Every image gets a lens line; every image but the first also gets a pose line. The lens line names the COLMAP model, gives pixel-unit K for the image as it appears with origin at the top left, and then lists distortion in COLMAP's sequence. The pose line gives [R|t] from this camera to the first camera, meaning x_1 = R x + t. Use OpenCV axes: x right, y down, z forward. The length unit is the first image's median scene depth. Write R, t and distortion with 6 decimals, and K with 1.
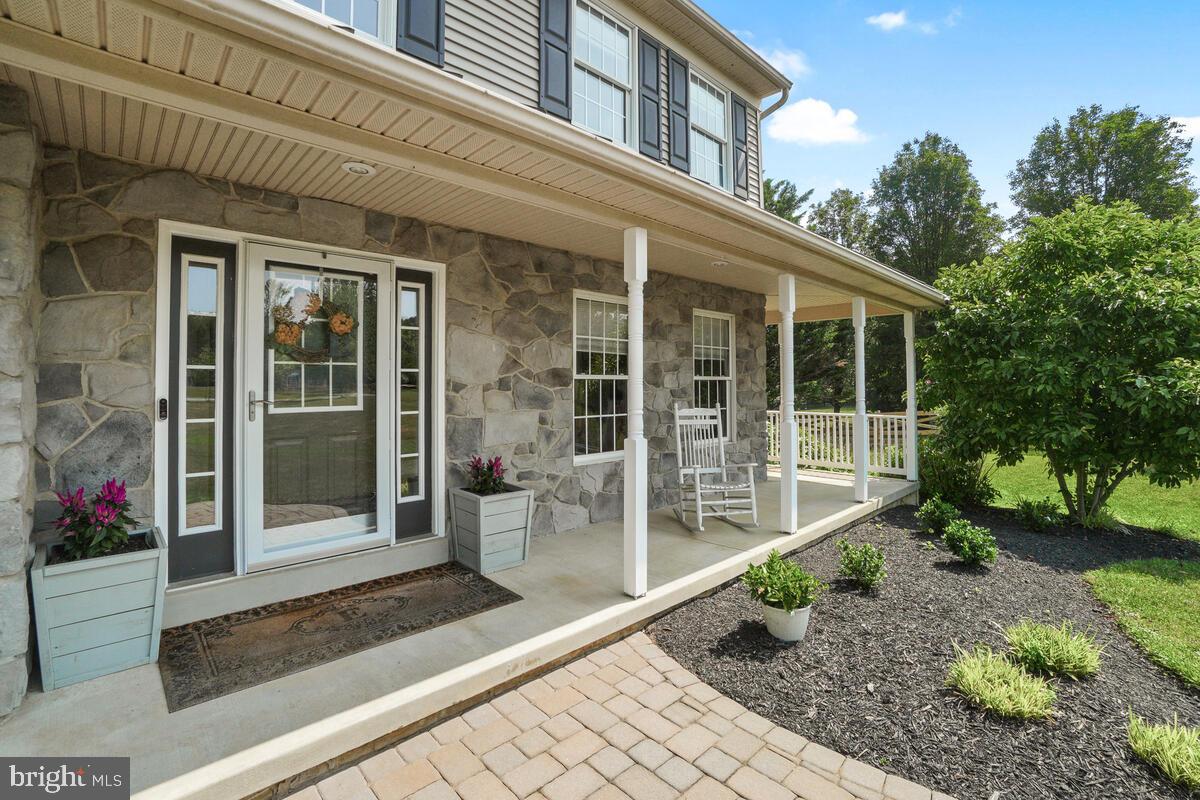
lens RADIAL K [[534.2, 0, 598.5], [0, 534.2, 372.6], [0, 0, 1]] dist [-0.074221, 0.027779]
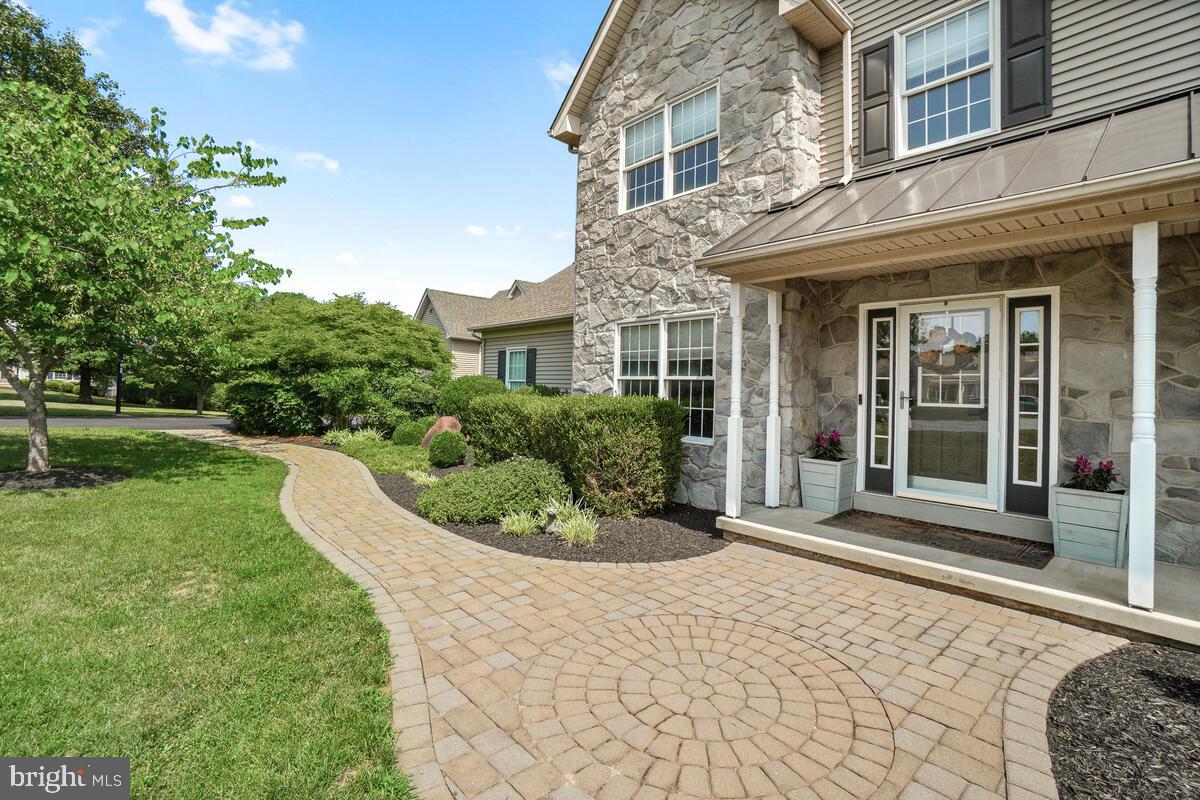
lens RADIAL K [[534.2, 0, 598.5], [0, 534.2, 372.6], [0, 0, 1]] dist [-0.074221, 0.027779]
pose [[-0.030972, -0.032689, -0.998986, 0.854063], [-0.011506, 0.999410, -0.032346, 0.031463], [0.999454, 0.010493, -0.031330, 0.036820]]
